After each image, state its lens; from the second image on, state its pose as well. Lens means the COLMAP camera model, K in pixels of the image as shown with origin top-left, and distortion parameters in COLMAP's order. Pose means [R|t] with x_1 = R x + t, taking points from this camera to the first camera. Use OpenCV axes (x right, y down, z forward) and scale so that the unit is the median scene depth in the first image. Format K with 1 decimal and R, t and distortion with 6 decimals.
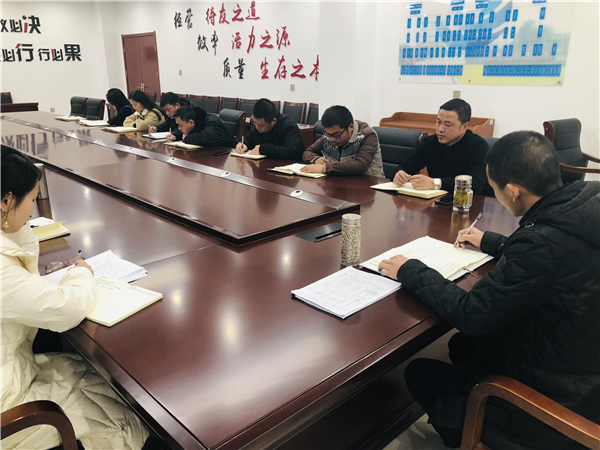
lens RADIAL K [[498.8, 0, 298.0], [0, 498.8, 217.2], [0, 0, 1]] dist [0.034903, -0.027398]
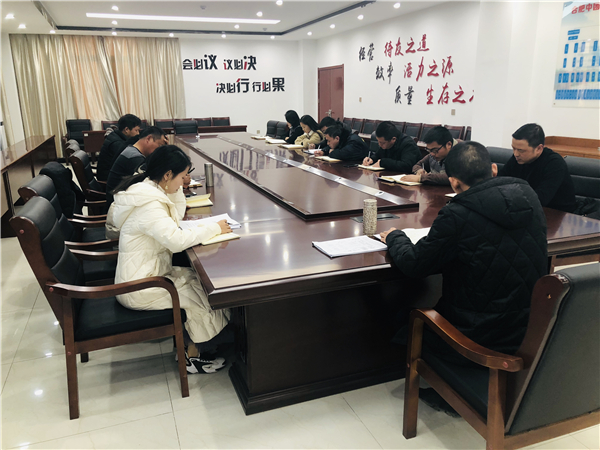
lens RADIAL K [[498.8, 0, 296.4], [0, 498.8, 223.5], [0, 0, 1]] dist [0.034903, -0.027398]
pose [[0.918452, 0.085962, -0.386078, 0.108037], [-0.100046, 0.994846, -0.016496, 0.024987], [0.382670, 0.053776, 0.922319, -0.090190]]
